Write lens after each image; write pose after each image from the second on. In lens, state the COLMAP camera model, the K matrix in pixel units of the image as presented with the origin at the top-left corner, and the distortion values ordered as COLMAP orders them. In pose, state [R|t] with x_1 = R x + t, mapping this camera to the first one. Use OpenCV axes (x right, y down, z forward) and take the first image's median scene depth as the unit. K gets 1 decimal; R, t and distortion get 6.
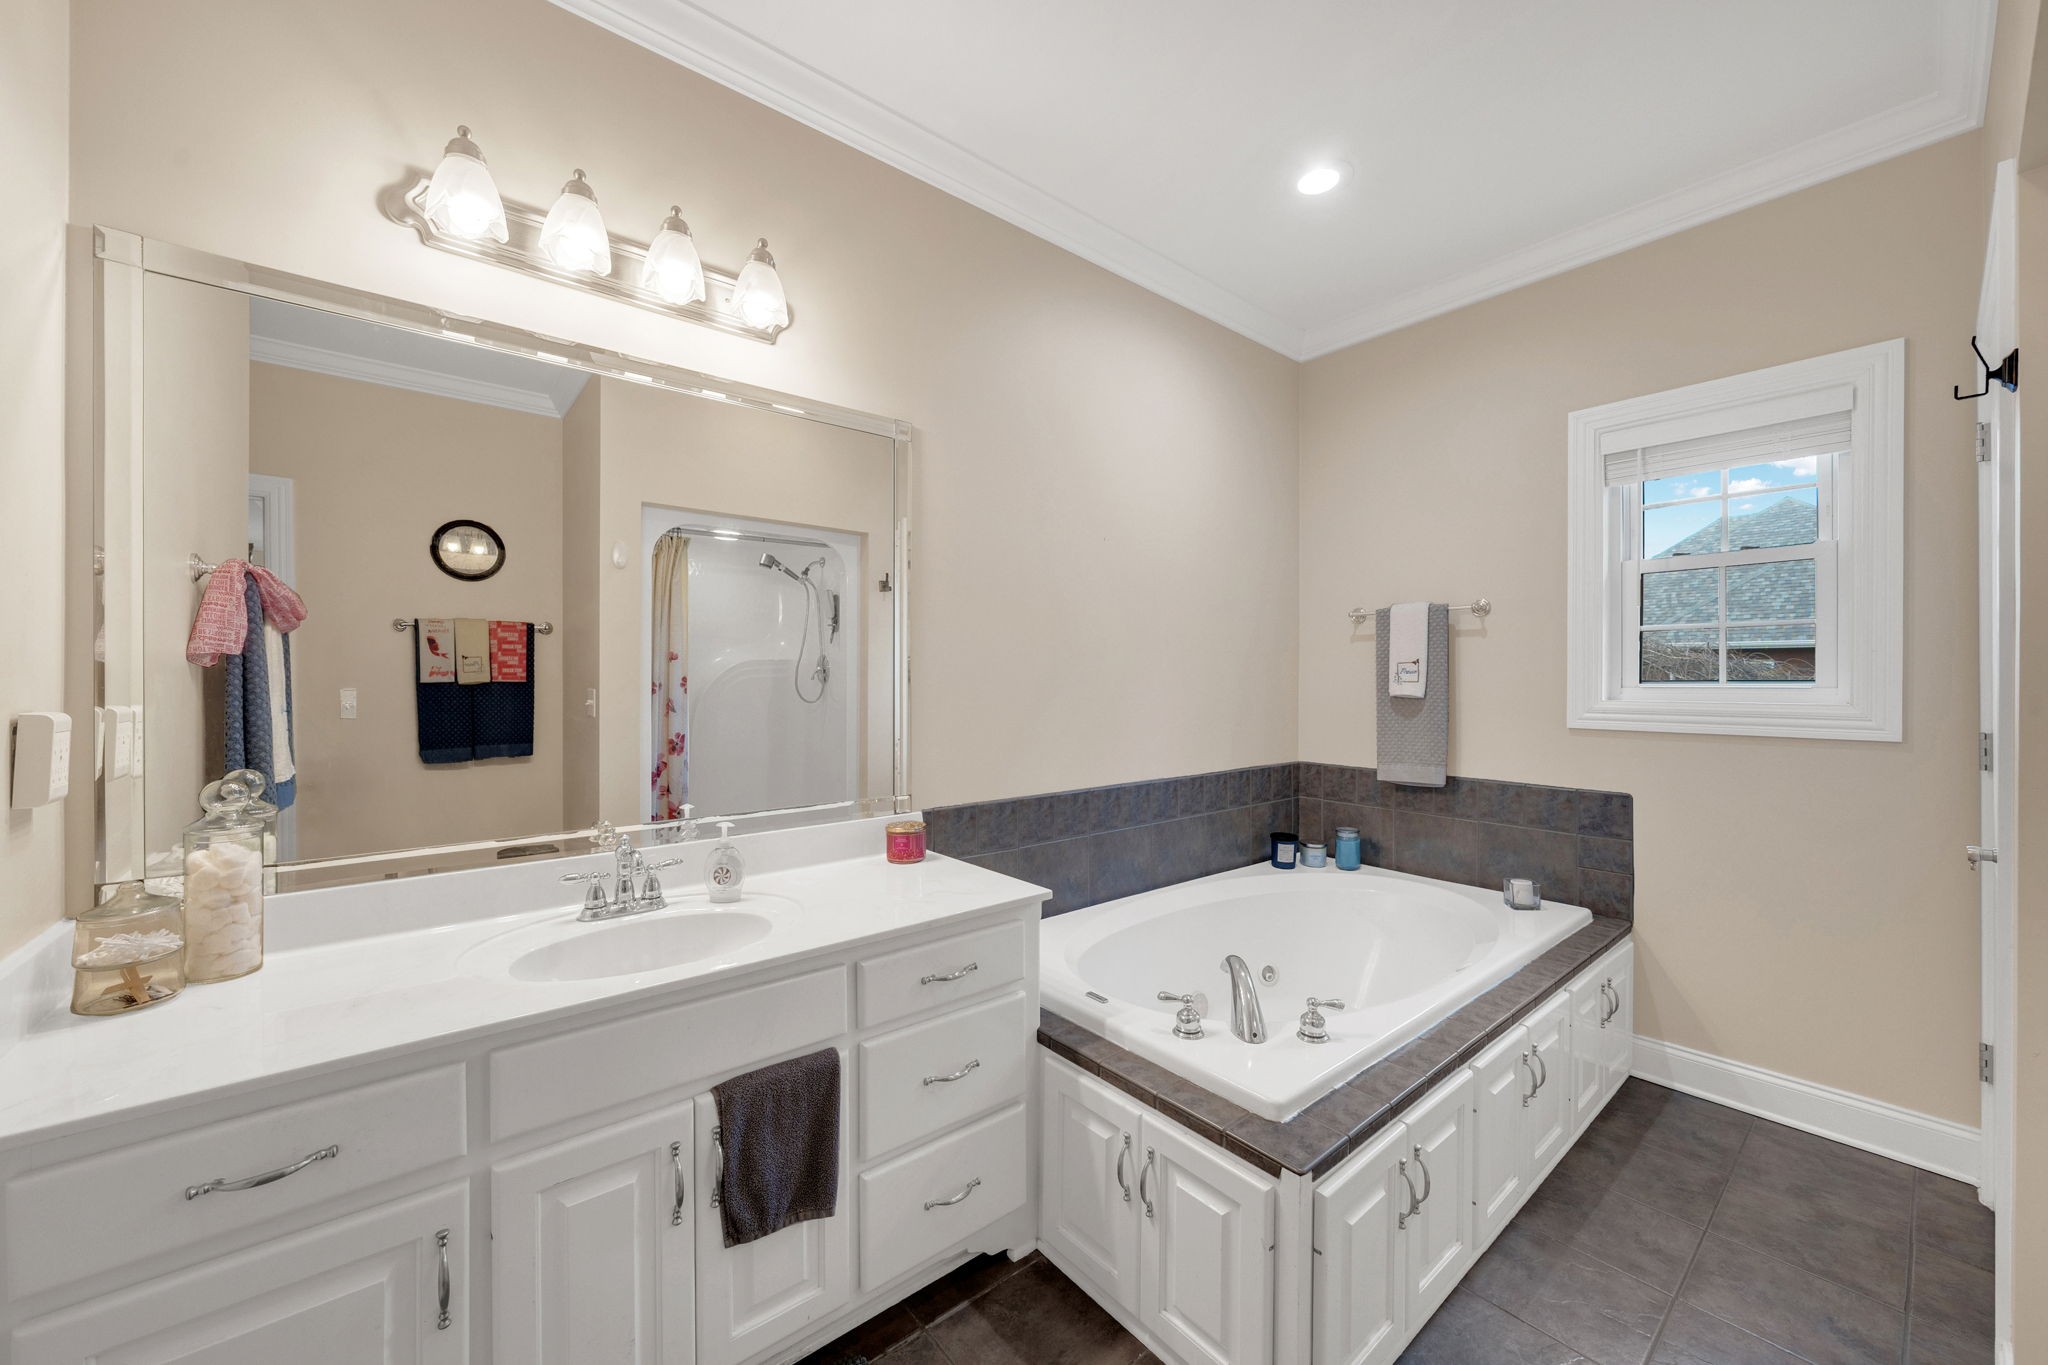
lens RADIAL K [[757.9, 0, 1025.6], [0, 757.9, 686.5], [0, 0, 1]] dist [-0.001034, 0.000099]
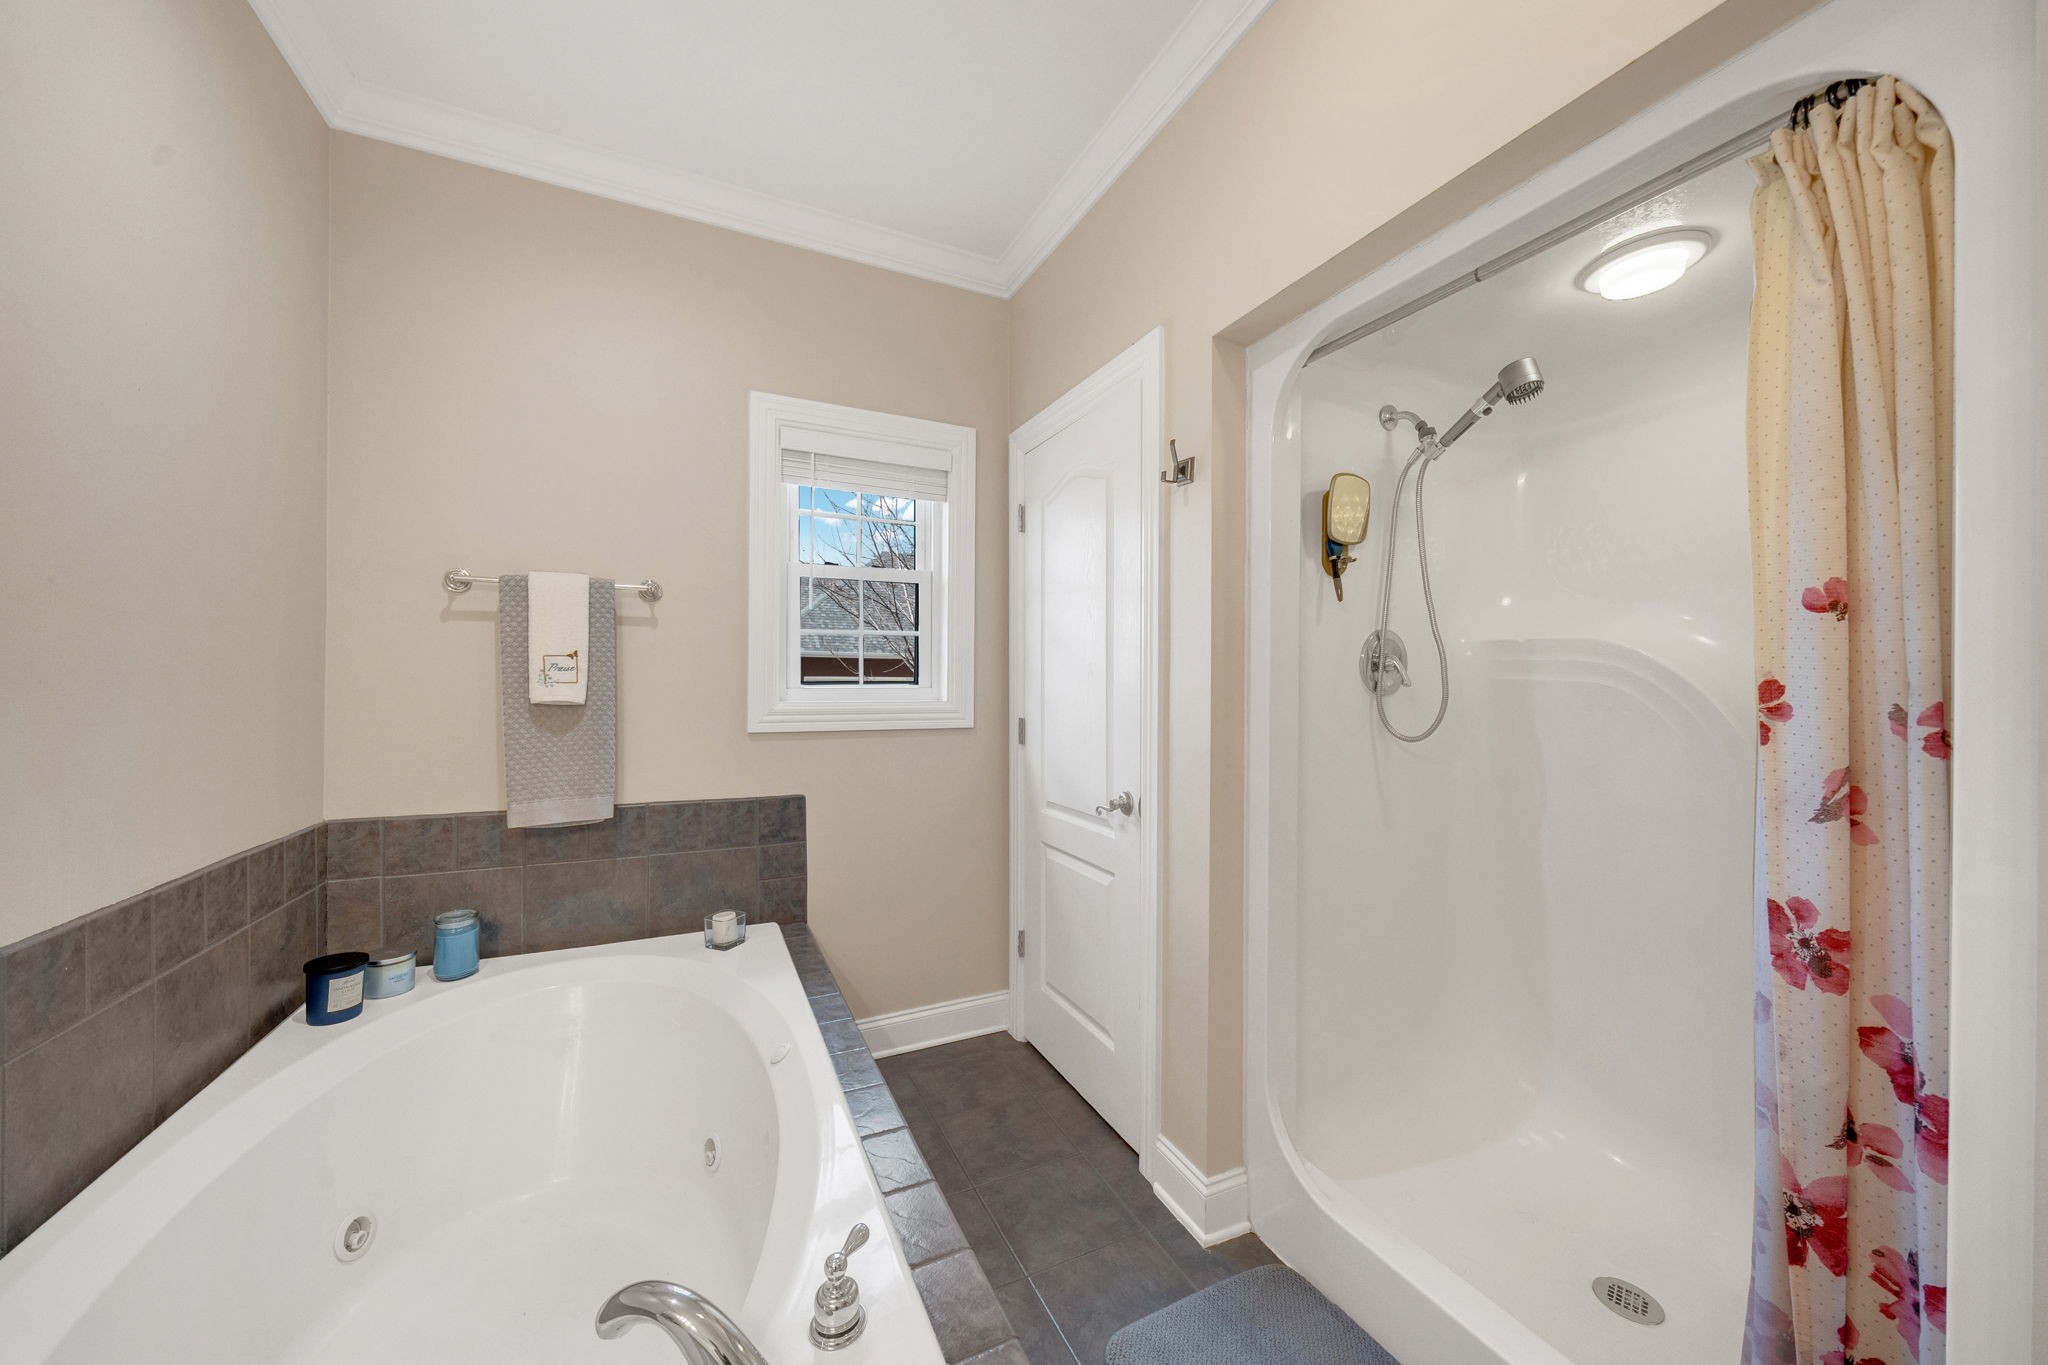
lens RADIAL K [[724.2, 0, 1025.4], [0, 724.2, 688.2], [0, 0, 1]] dist [-0.001496, -0.000113]
pose [[0.237387, -0.005438, 0.971400, -0.054669], [0.005878, 0.999974, 0.004162, -0.001192], [-0.971397, 0.004721, 0.237412, 0.421335]]
